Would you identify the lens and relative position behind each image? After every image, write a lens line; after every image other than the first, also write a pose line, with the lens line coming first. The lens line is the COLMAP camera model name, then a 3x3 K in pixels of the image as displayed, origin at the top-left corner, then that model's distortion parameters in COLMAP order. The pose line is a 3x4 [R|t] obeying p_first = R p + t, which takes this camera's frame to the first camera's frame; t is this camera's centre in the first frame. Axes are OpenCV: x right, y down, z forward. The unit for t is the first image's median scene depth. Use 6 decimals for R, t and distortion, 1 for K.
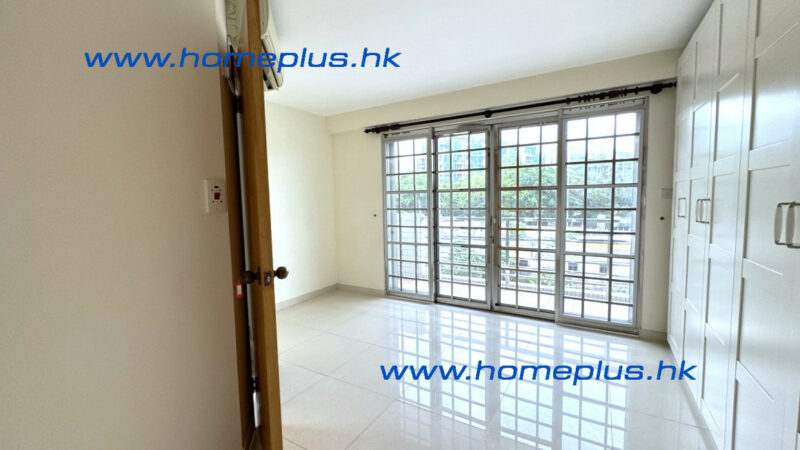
lens RADIAL K [[342.0, 0, 446.6], [0, 342.0, 225.6], [0, 0, 1]] dist [0.001460, 0.000087]
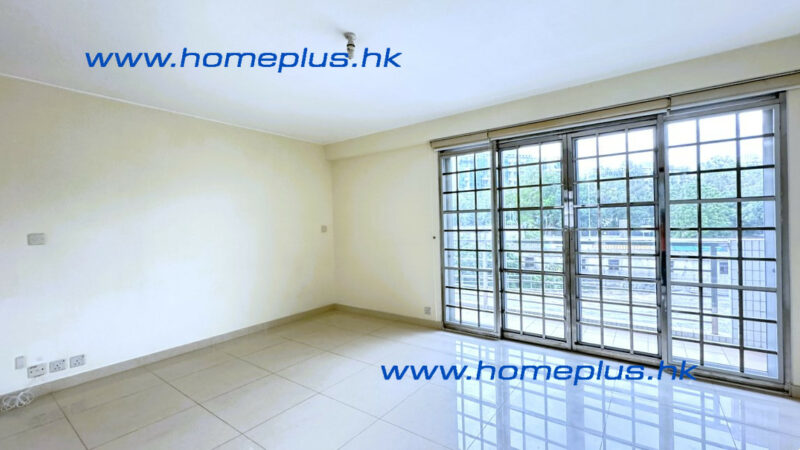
lens RADIAL K [[337.6, 0, 397.0], [0, 337.6, 224.5], [0, 0, 1]] dist [0.000338, 0.000163]
pose [[0.991835, -0.008923, -0.127217, -0.185451], [0.000410, 0.997767, -0.066785, -0.005202], [0.127529, 0.066188, 0.989624, 0.104931]]
